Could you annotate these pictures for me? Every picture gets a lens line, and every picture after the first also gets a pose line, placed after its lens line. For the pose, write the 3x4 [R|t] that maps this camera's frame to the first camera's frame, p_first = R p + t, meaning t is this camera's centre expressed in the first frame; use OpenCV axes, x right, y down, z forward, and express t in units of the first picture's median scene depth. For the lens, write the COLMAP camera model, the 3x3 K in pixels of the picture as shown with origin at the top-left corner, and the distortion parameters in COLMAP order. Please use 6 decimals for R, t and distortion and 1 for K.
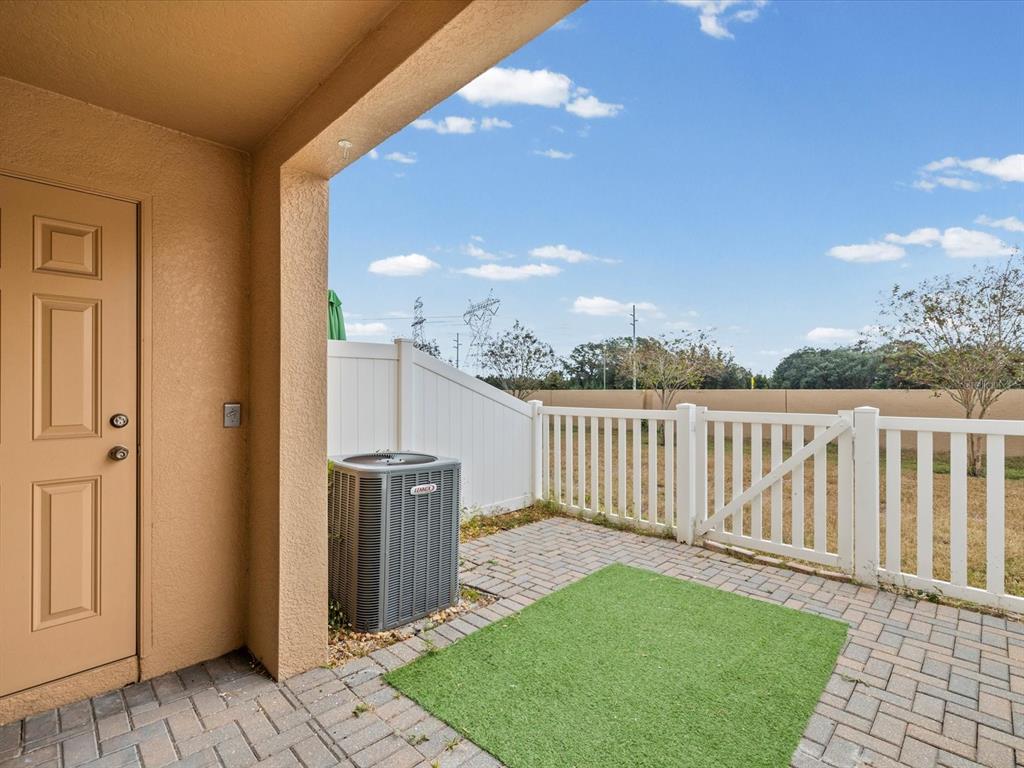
lens RADIAL K [[466.8, 0, 512.0], [0, 466.8, 384.0], [0, 0, 1]] dist [0.014193, 0.000232]
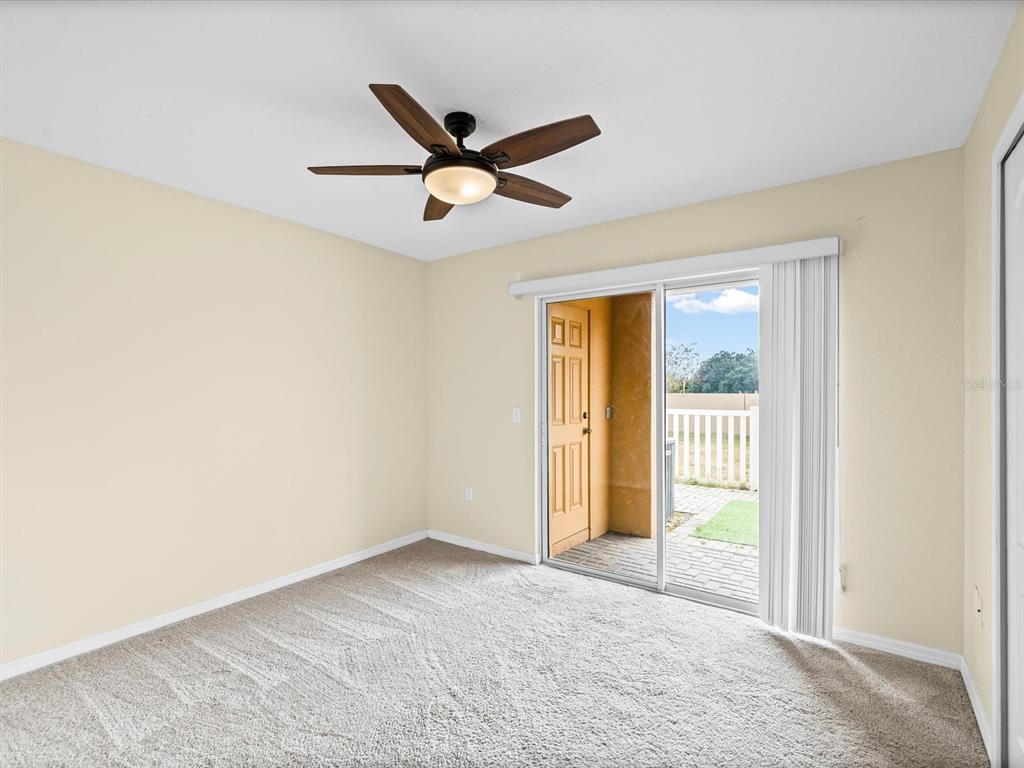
lens RADIAL K [[486.2, 0, 506.3], [0, 486.2, 390.3], [0, 0, 1]] dist [0.008337, 0.000143]
pose [[0.987619, -0.001456, 0.156868, -0.991840], [-0.000153, 0.999947, 0.010249, -0.036257], [-0.156874, -0.010146, 0.987566, -0.703276]]
